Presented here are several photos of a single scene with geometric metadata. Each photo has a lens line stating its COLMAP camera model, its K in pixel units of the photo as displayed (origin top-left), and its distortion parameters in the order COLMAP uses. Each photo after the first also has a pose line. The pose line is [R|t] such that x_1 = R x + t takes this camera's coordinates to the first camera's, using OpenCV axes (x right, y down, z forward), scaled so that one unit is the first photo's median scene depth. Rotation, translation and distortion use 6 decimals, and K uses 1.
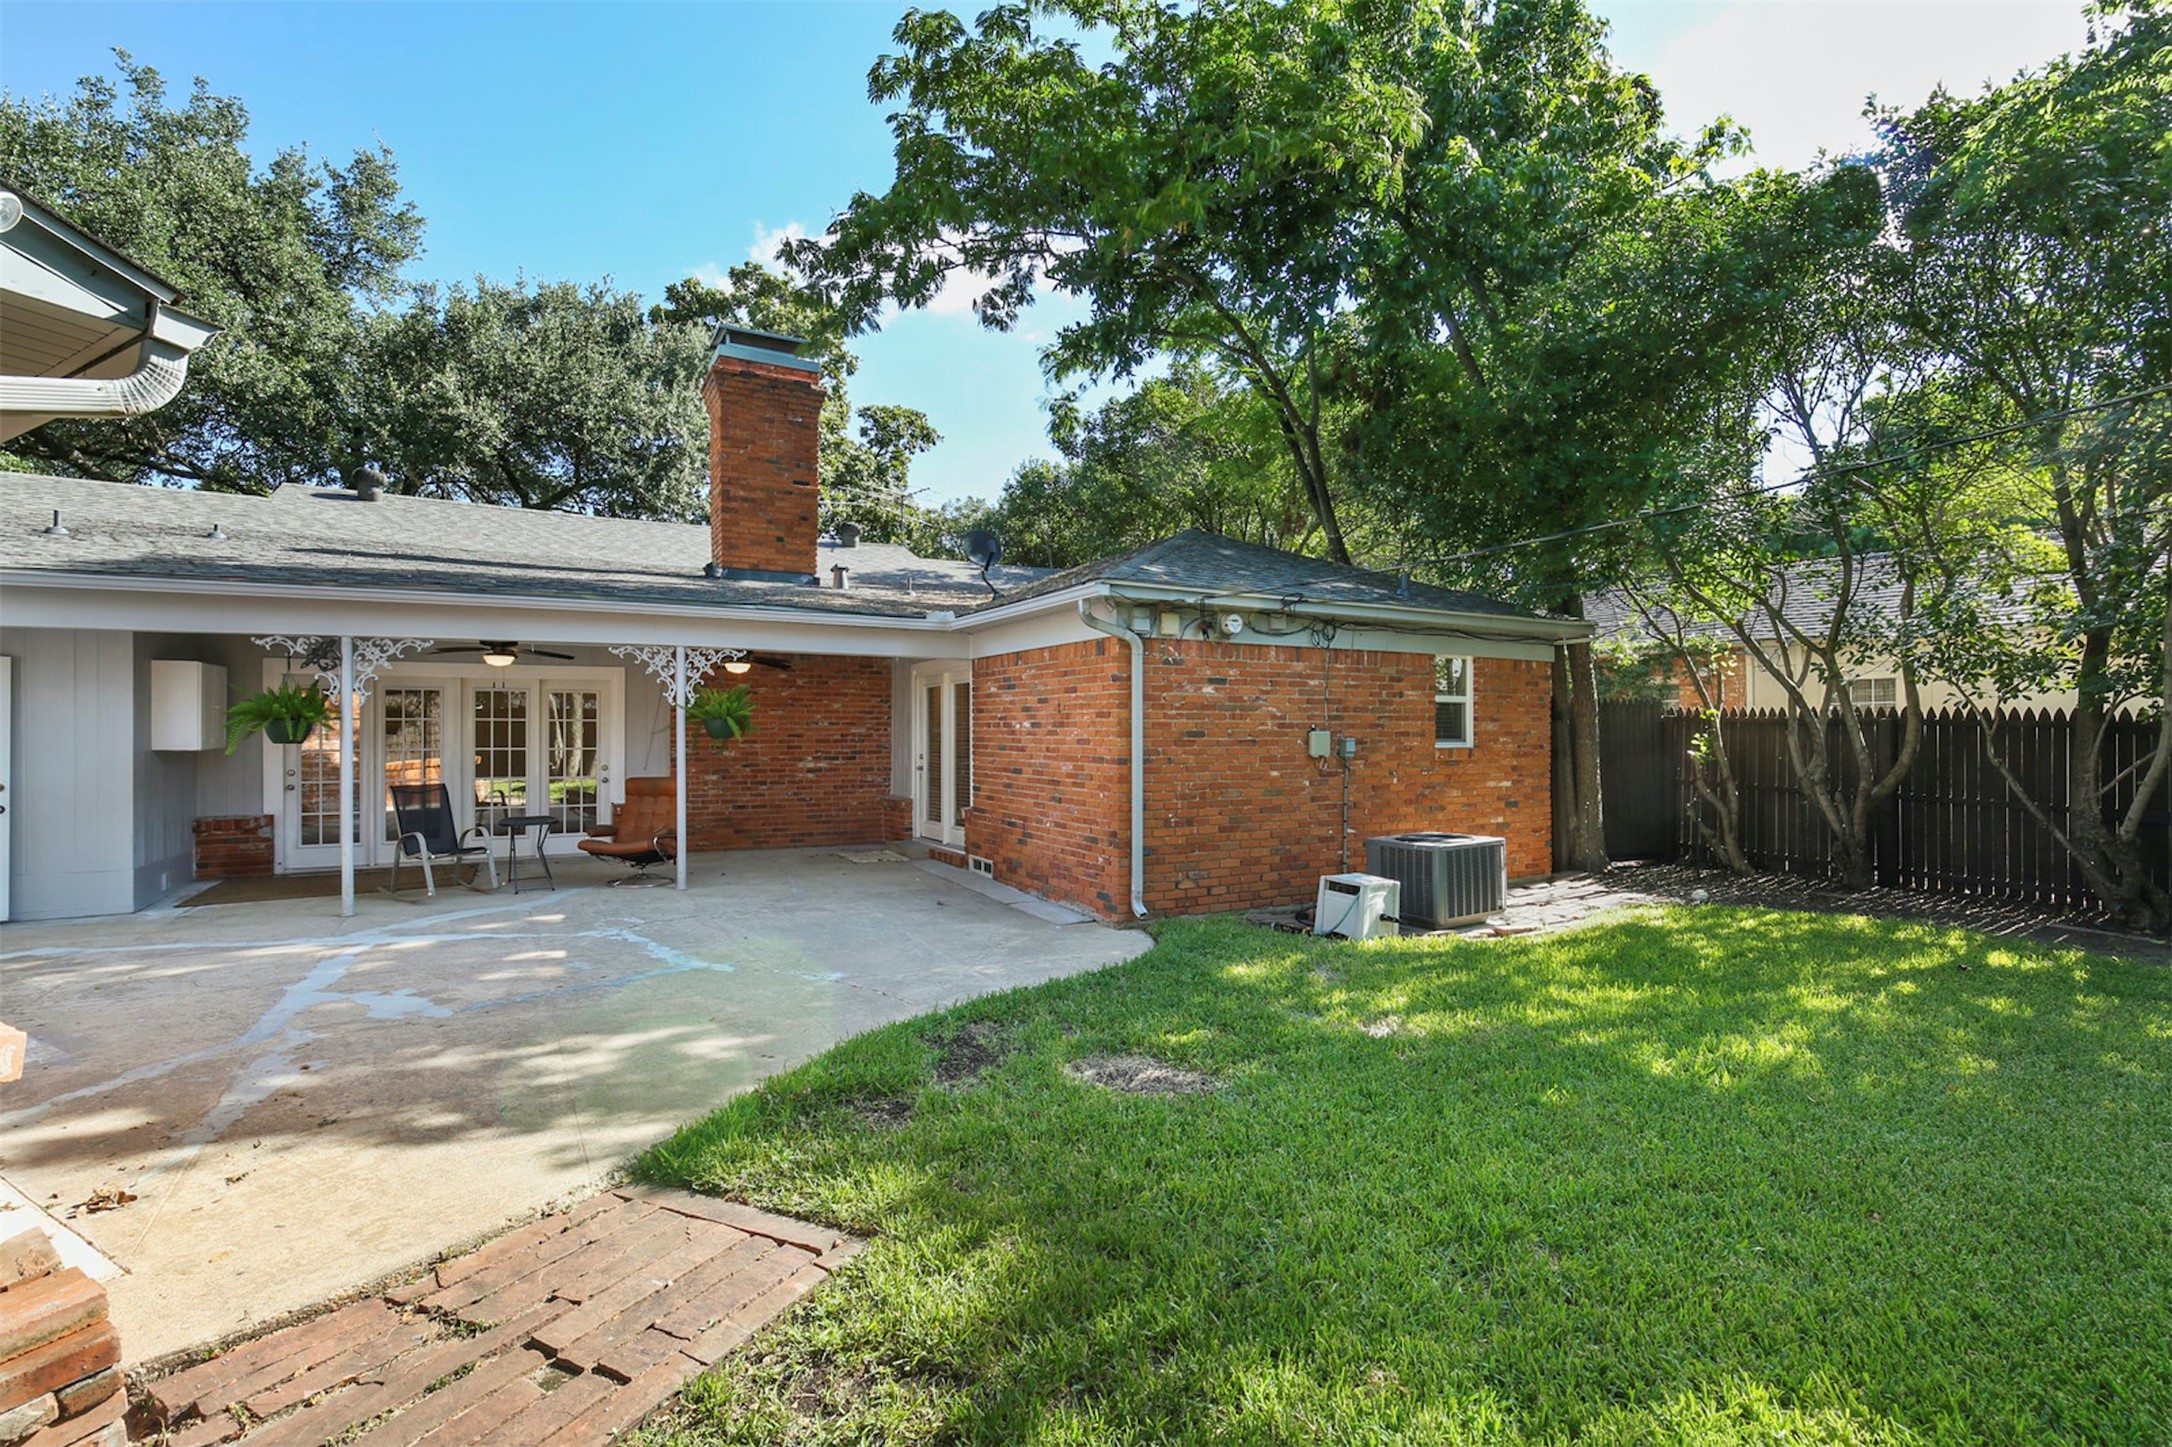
lens RADIAL K [[989.7, 0, 1085.6], [0, 989.7, 718.6], [0, 0, 1]] dist [-0.015658, 0.006068]
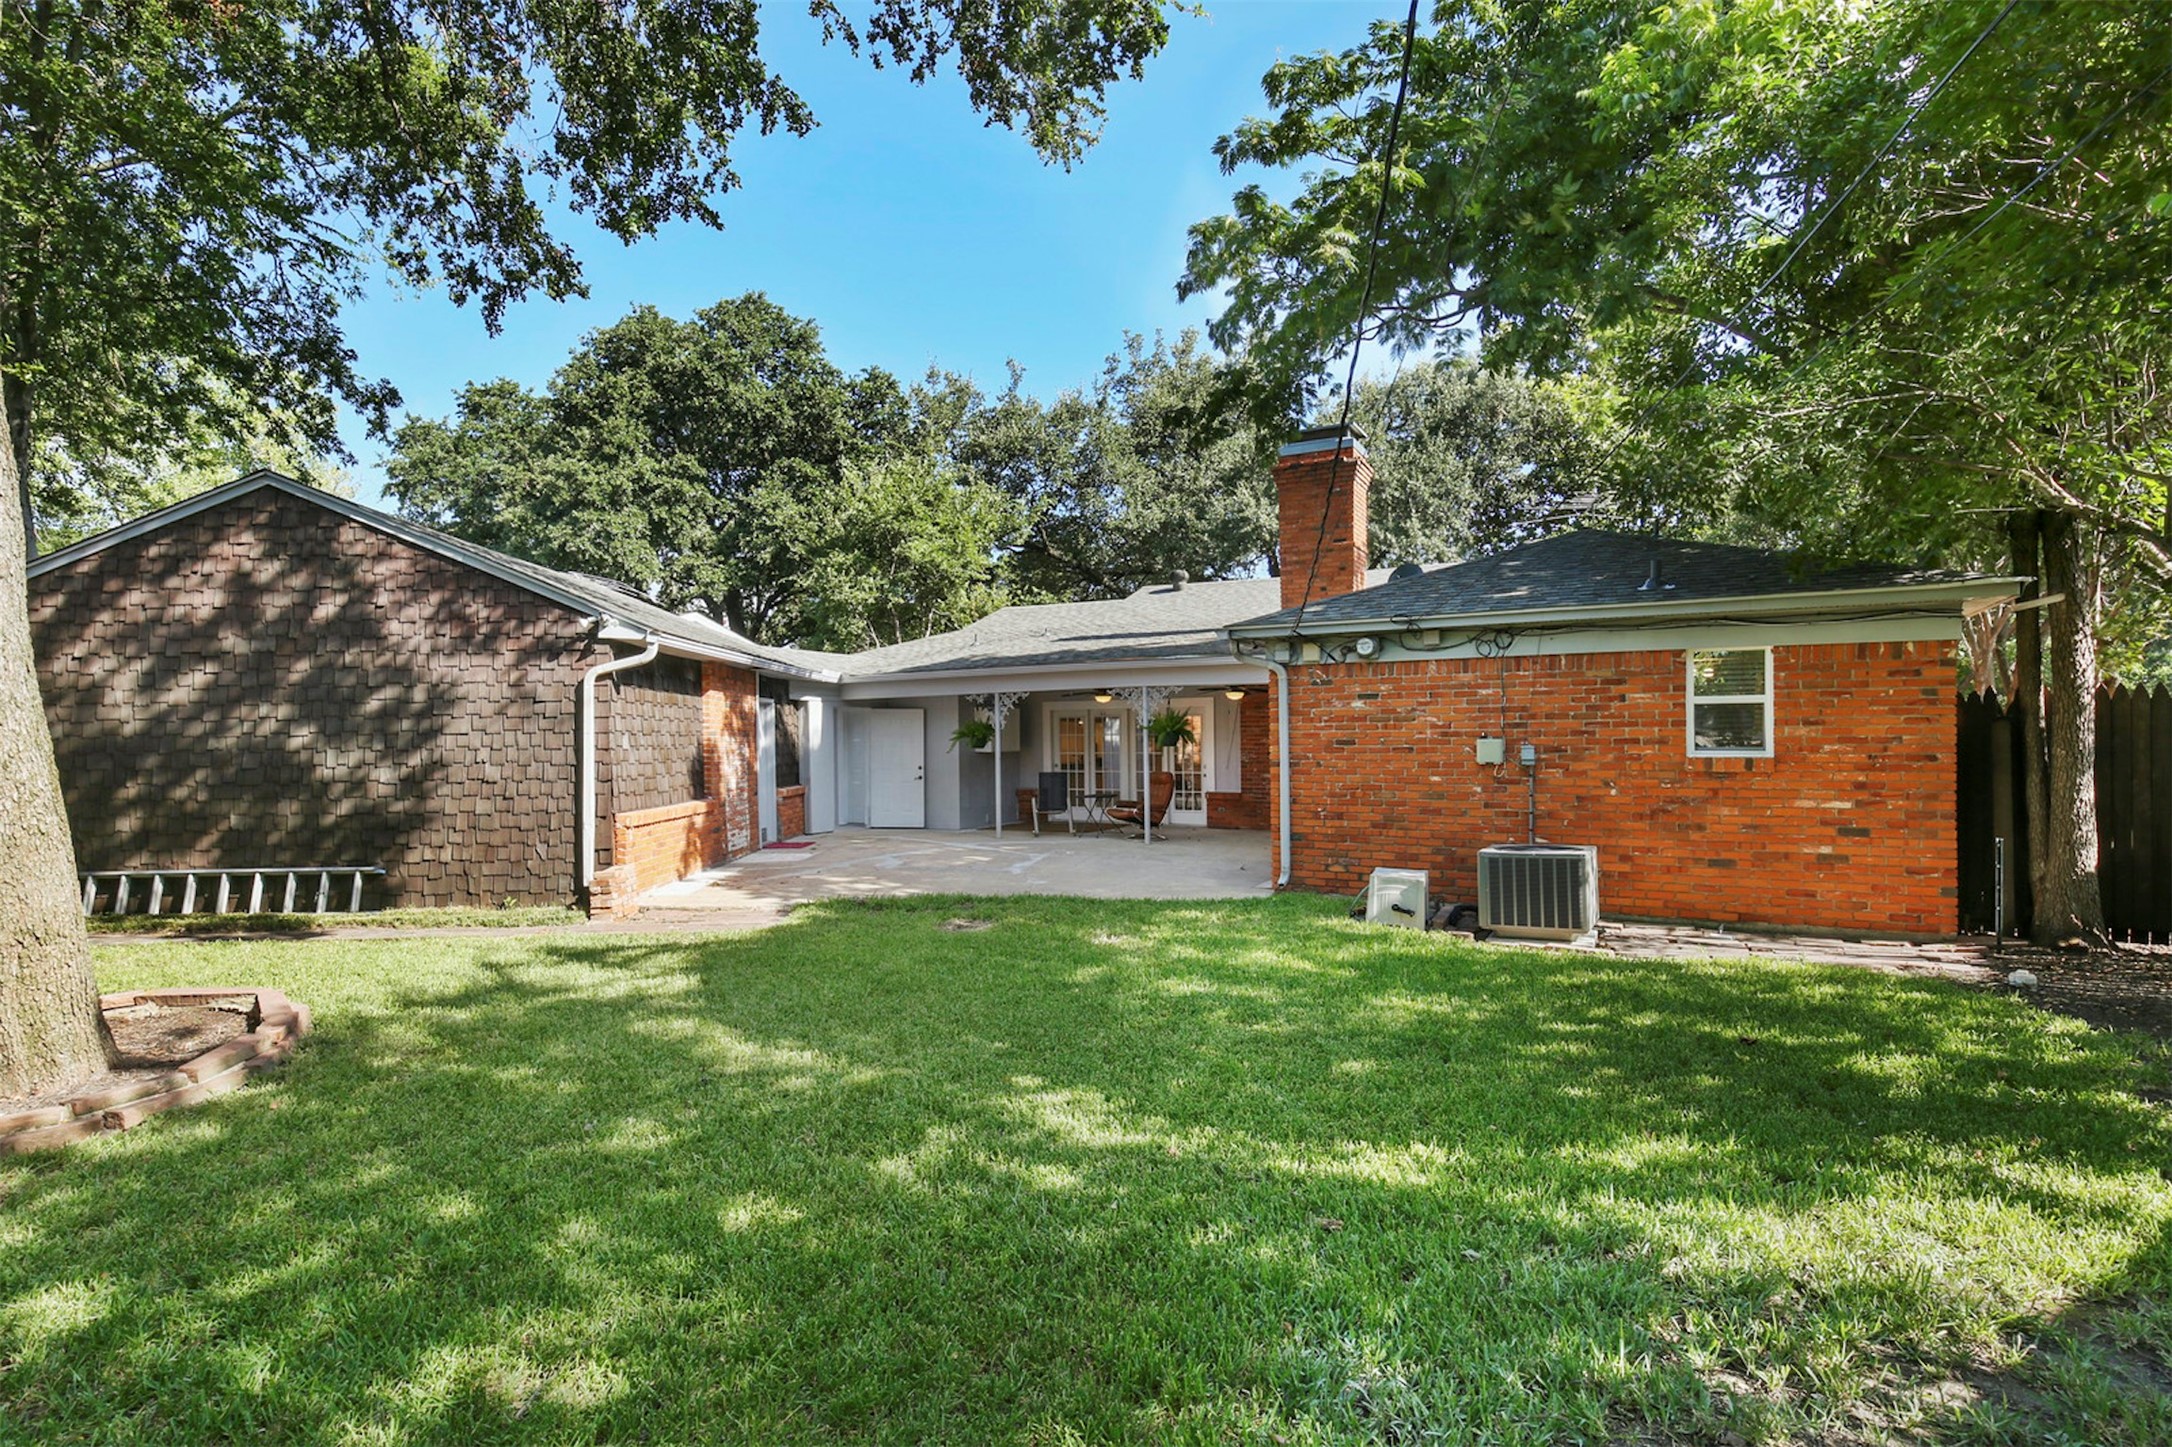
lens RADIAL K [[989.7, 0, 1084.5], [0, 989.7, 731.9], [0, 0, 1]] dist [-0.015658, 0.006068]
pose [[0.530289, -0.012352, -0.847727, 0.901310], [0.015114, 0.999873, -0.005115, 0.004569], [0.847682, -0.010100, 0.530408, 0.104813]]
